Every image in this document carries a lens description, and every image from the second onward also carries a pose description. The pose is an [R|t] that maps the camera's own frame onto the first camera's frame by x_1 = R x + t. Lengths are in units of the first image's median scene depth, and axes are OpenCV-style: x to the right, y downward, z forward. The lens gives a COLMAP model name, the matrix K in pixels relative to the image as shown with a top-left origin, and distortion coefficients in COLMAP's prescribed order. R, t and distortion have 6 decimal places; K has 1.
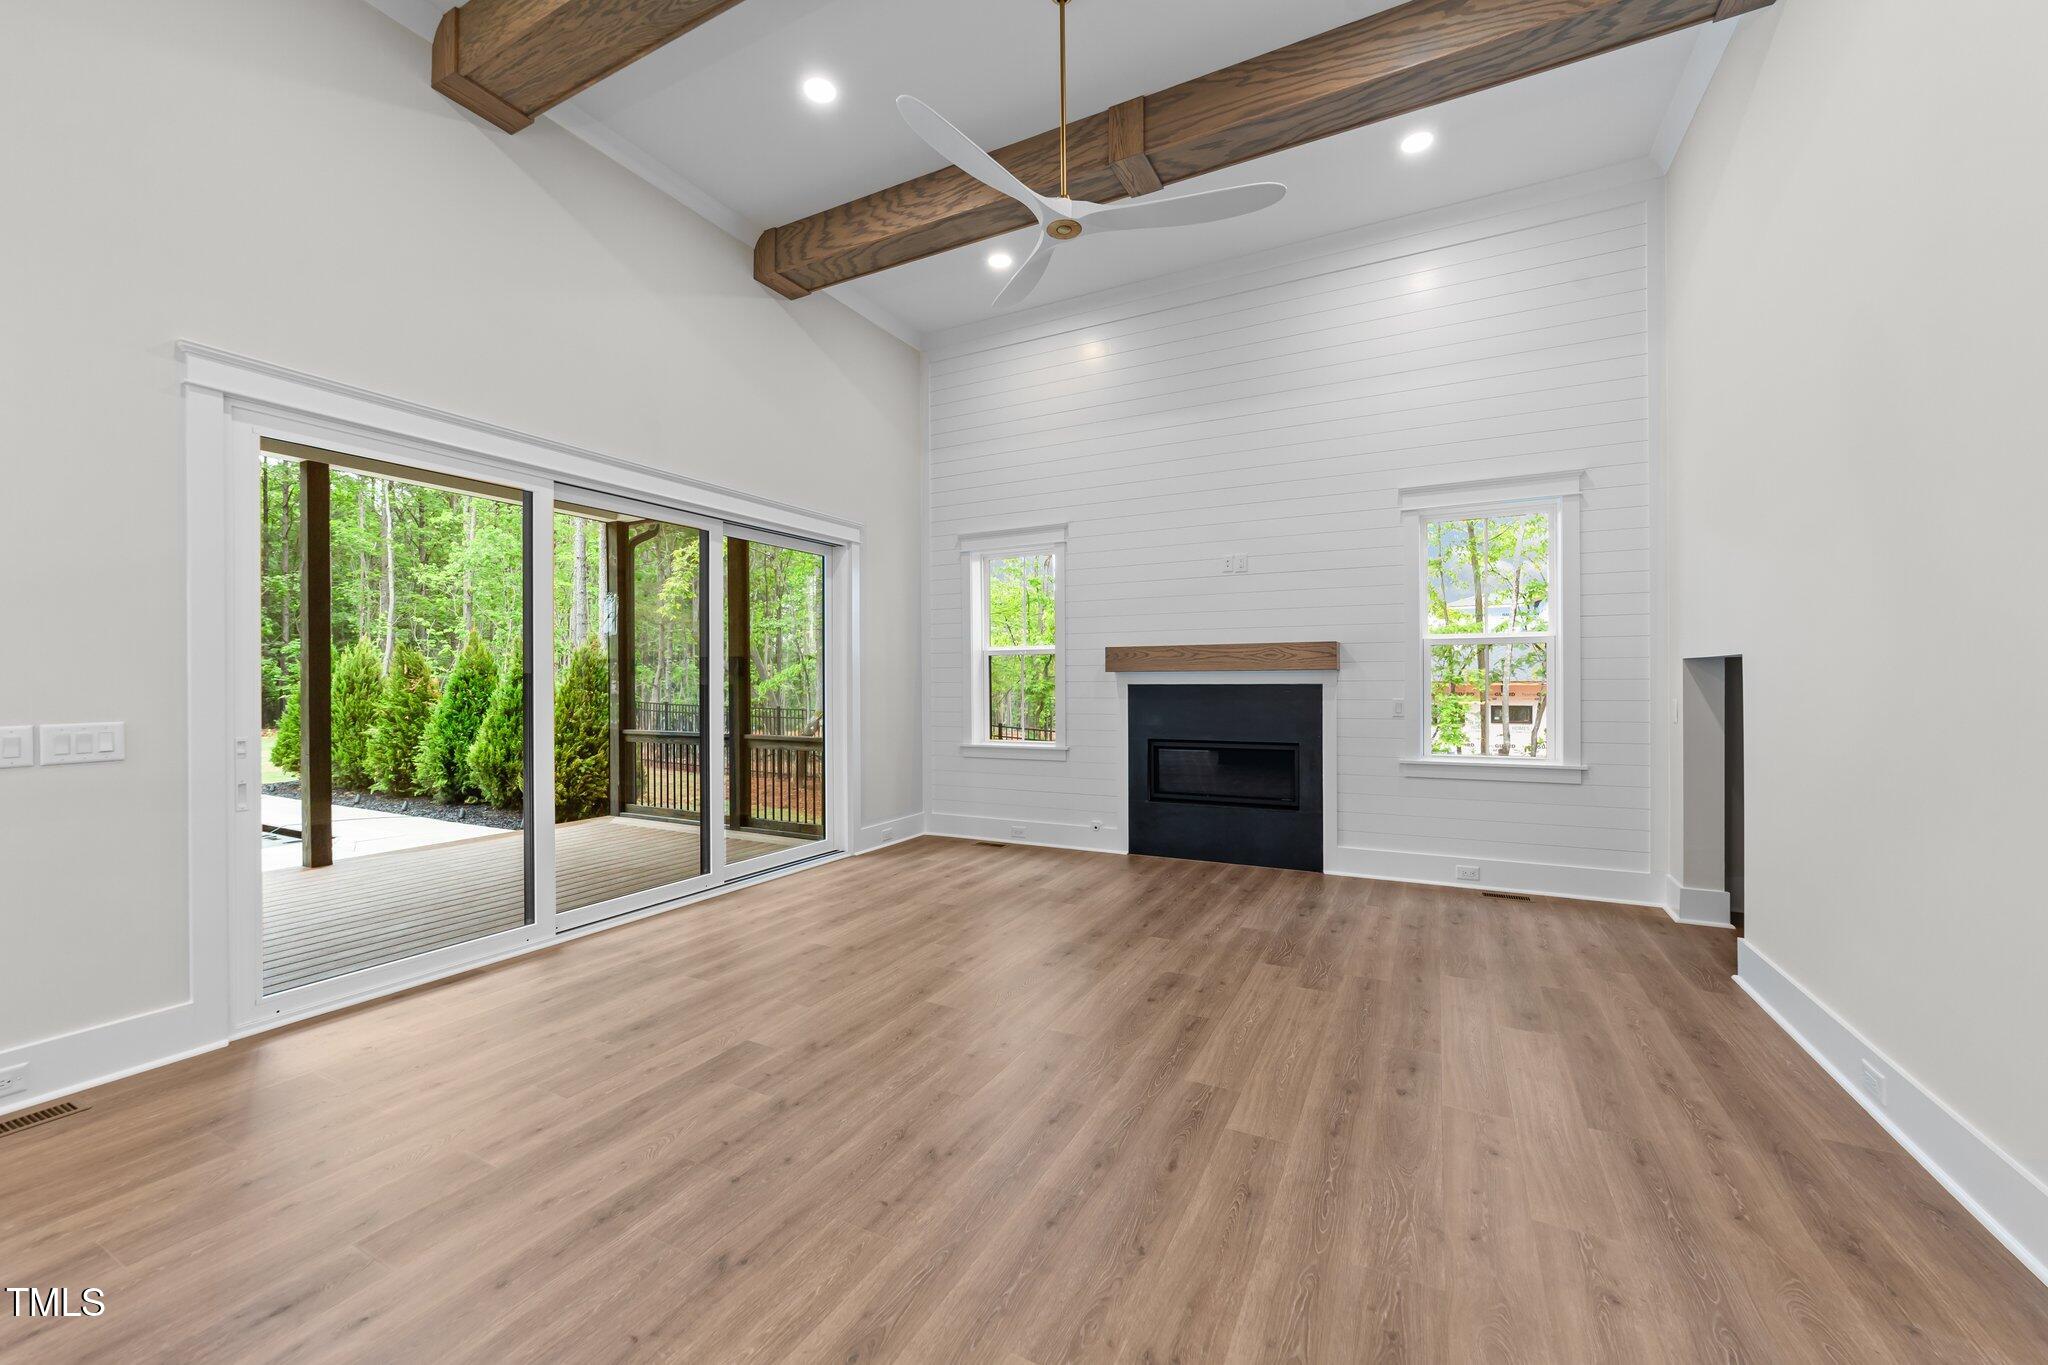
lens RADIAL K [[782.3, 0, 1030.6], [0, 782.3, 677.6], [0, 0, 1]] dist [-0.015903, 0.007997]
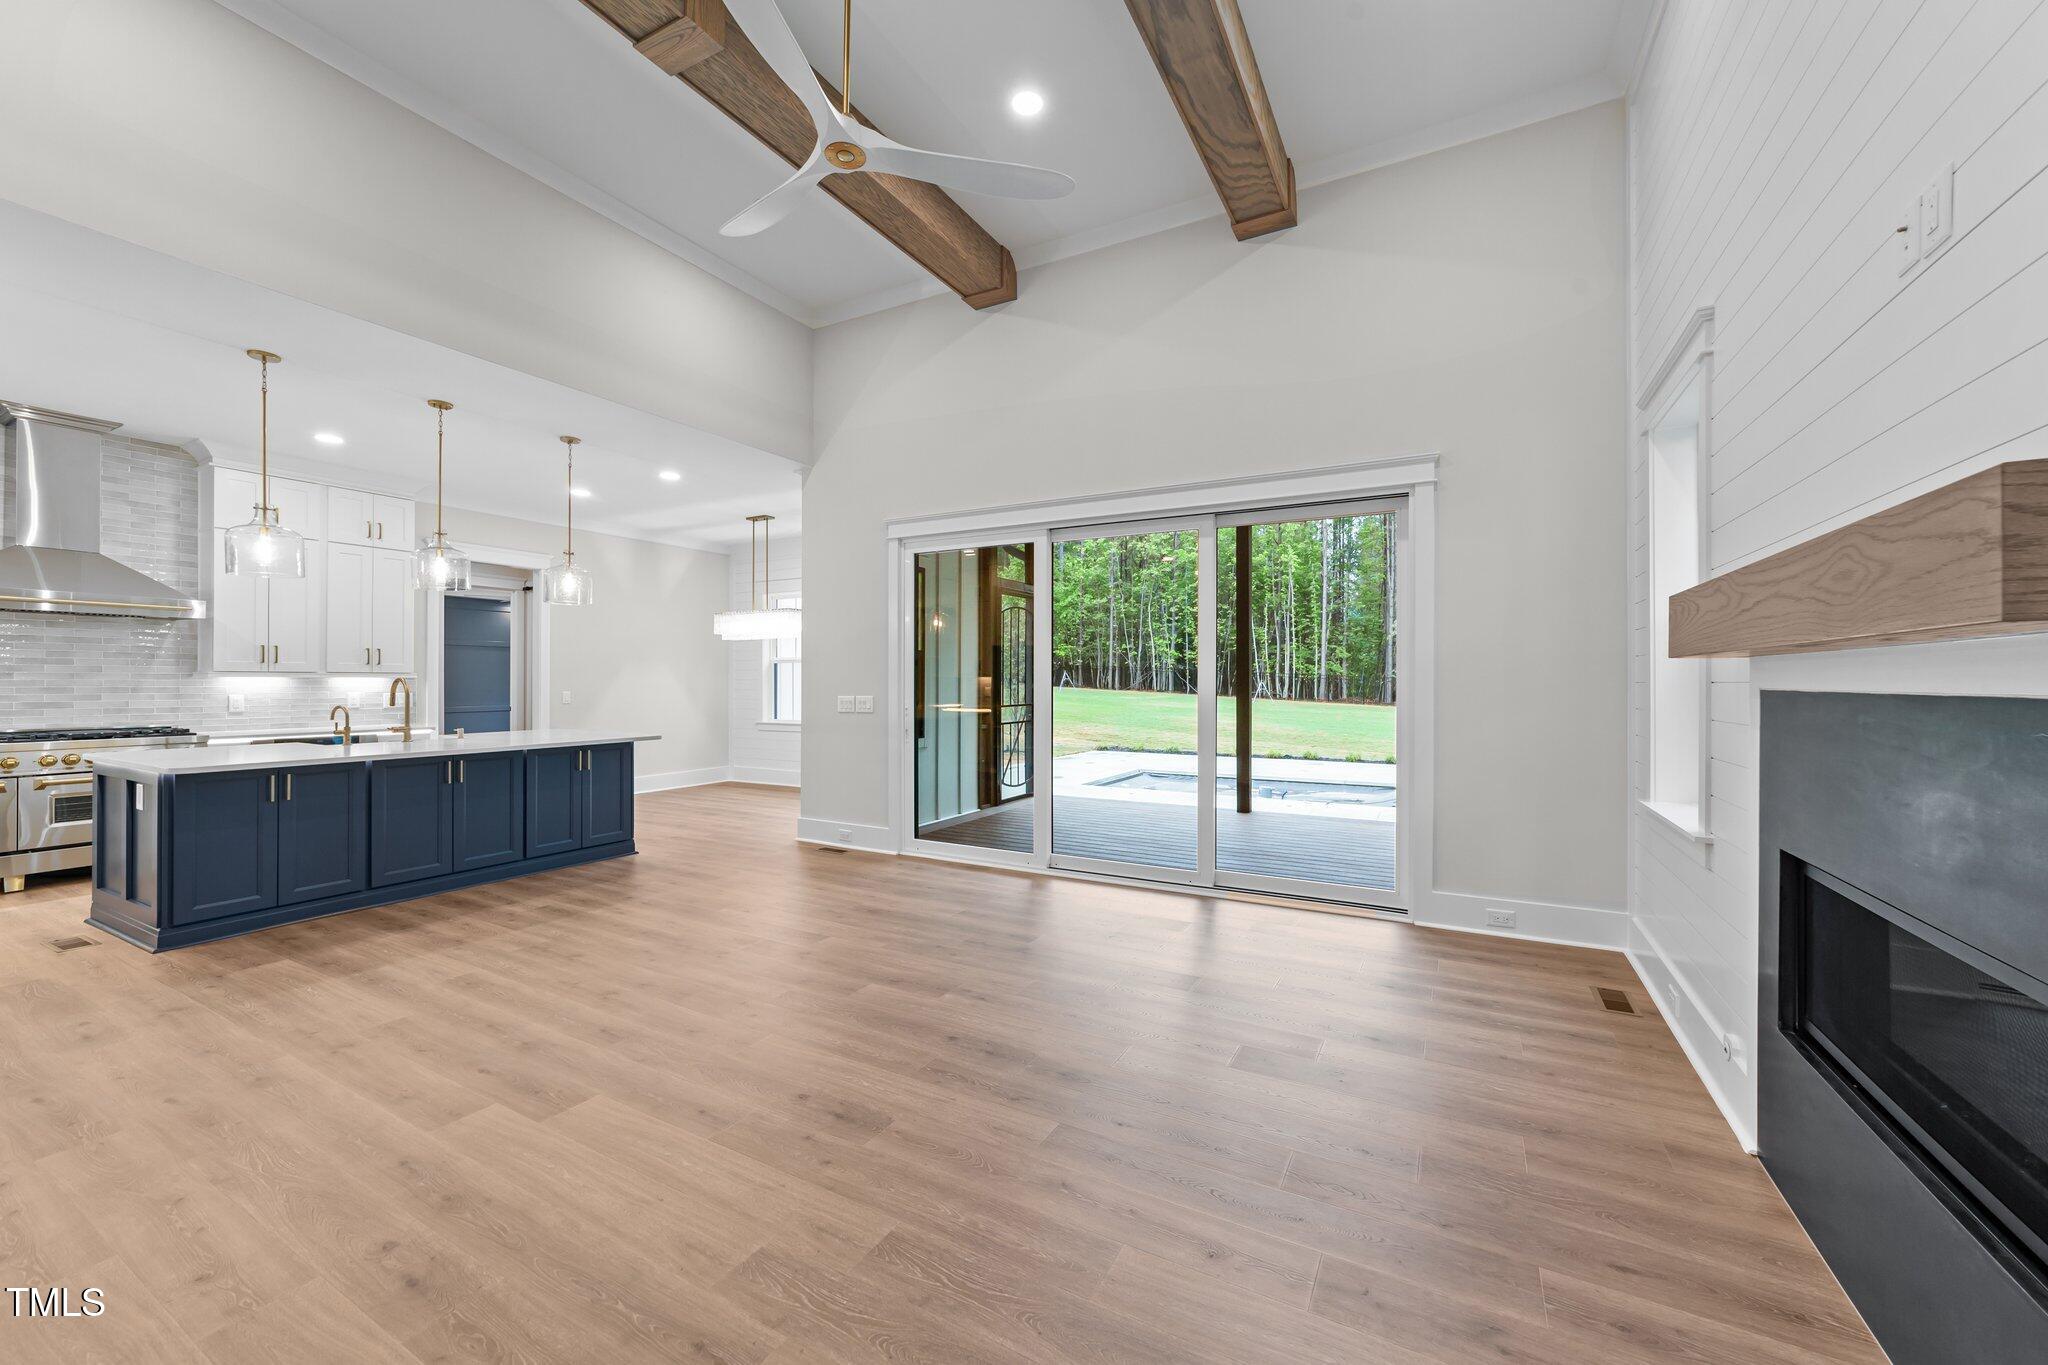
lens RADIAL K [[782.3, 0, 1030.6], [0, 782.3, 677.6], [0, 0, 1]] dist [-0.015903, 0.007997]
pose [[-0.024913, 0.000317, -0.999690, 0.763659], [0.004364, 0.999990, 0.000209, 0.002229], [0.999680, -0.004357, -0.024914, 1.041339]]
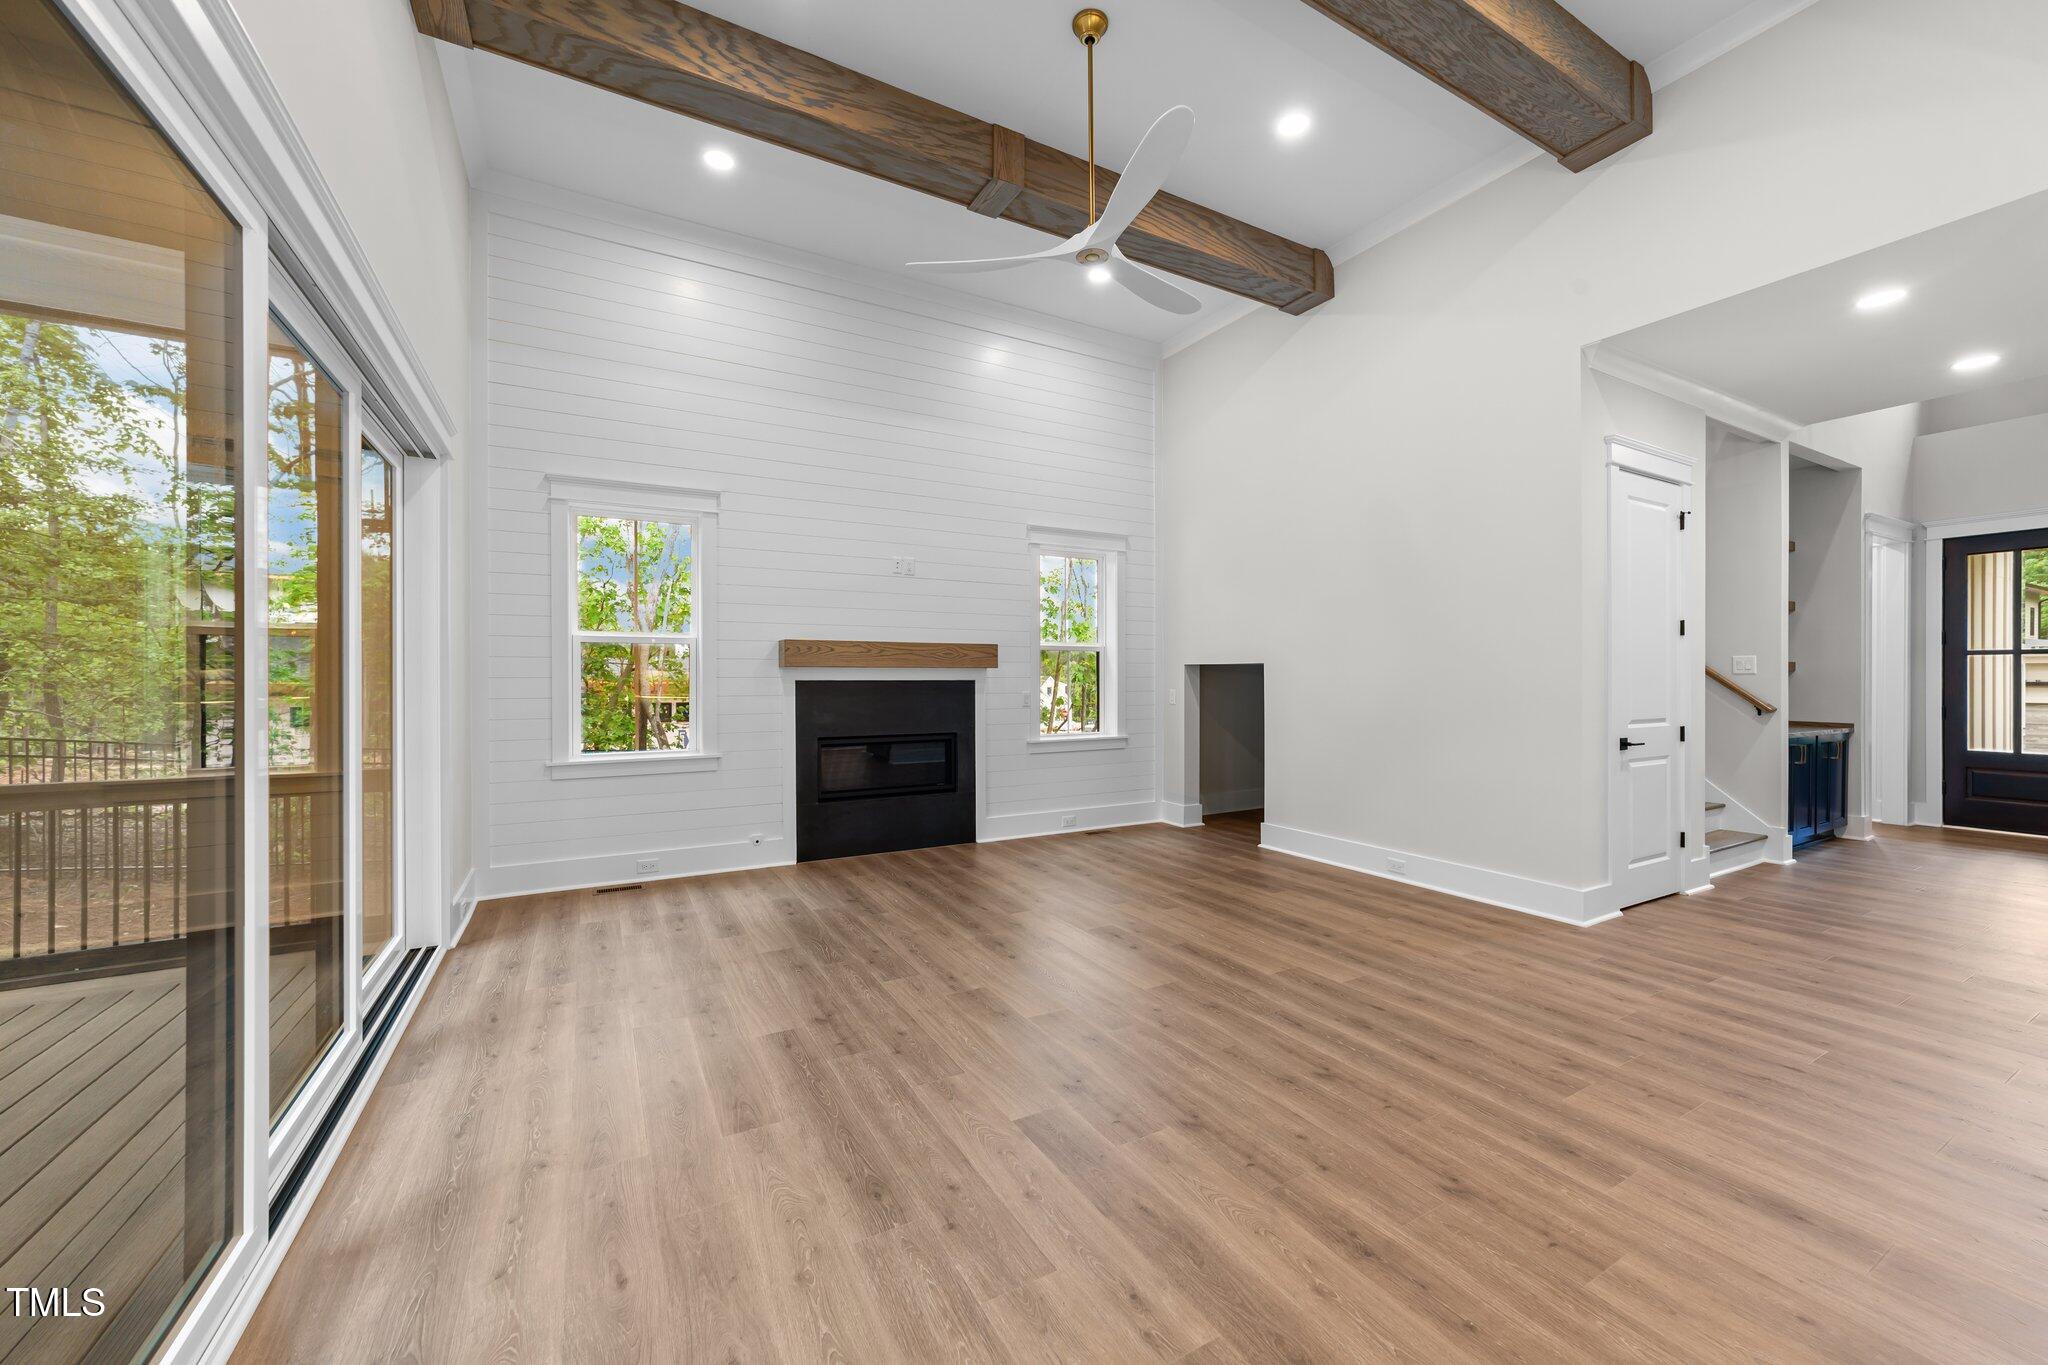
lens RADIAL K [[777.2, 0, 1023.1], [0, 777.2, 677.0], [0, 0, 1]] dist [-0.014789, 0.005438]
pose [[0.555670, 0.004834, 0.831389, -0.763347], [-0.005604, 0.999982, -0.002069, 0.007500], [-0.831384, -0.003509, 0.555687, 0.410630]]
